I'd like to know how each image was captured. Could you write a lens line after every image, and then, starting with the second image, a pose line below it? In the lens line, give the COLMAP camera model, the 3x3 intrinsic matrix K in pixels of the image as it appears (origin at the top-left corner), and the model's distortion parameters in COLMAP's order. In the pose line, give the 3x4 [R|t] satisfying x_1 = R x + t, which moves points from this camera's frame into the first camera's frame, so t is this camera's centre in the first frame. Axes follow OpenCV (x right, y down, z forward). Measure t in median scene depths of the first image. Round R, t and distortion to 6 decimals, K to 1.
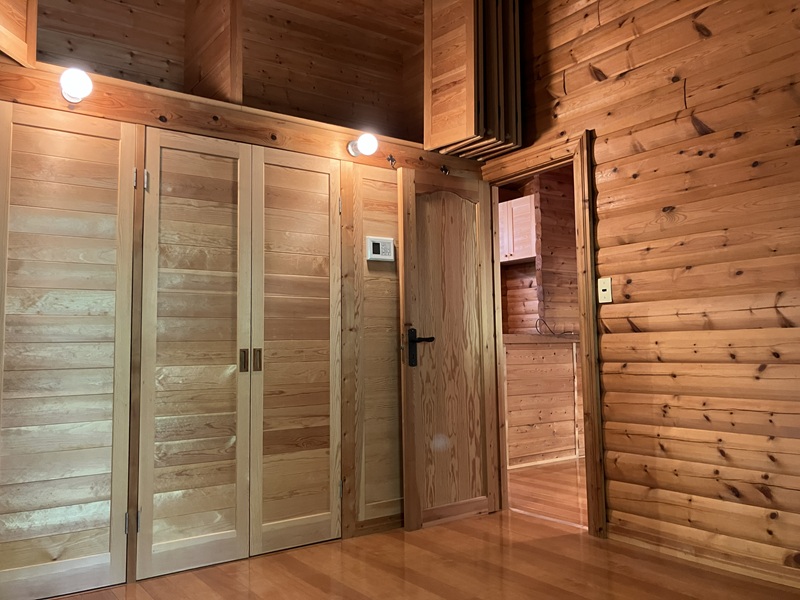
lens RADIAL K [[662.6, 0, 399.4], [0, 662.6, 298.6], [0, 0, 1]] dist [0.036852, -0.046817]
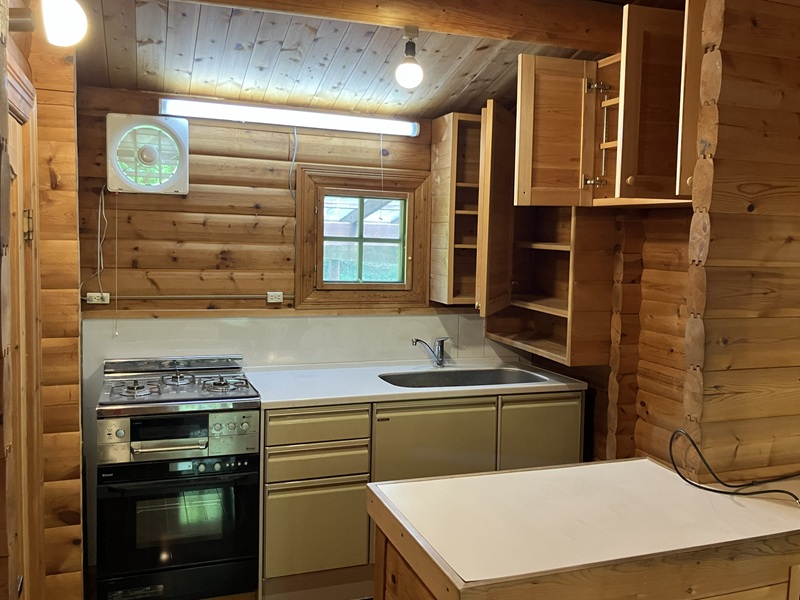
lens RADIAL K [[696.9, 0, 400.4], [0, 696.9, 299.5], [0, 0, 1]] dist [0.006878, 0.002888]
pose [[0.959757, 0.060280, -0.274287, 0.166738], [-0.016278, 0.986991, 0.159950, -0.074514], [0.280361, -0.149048, 0.948252, 0.651874]]
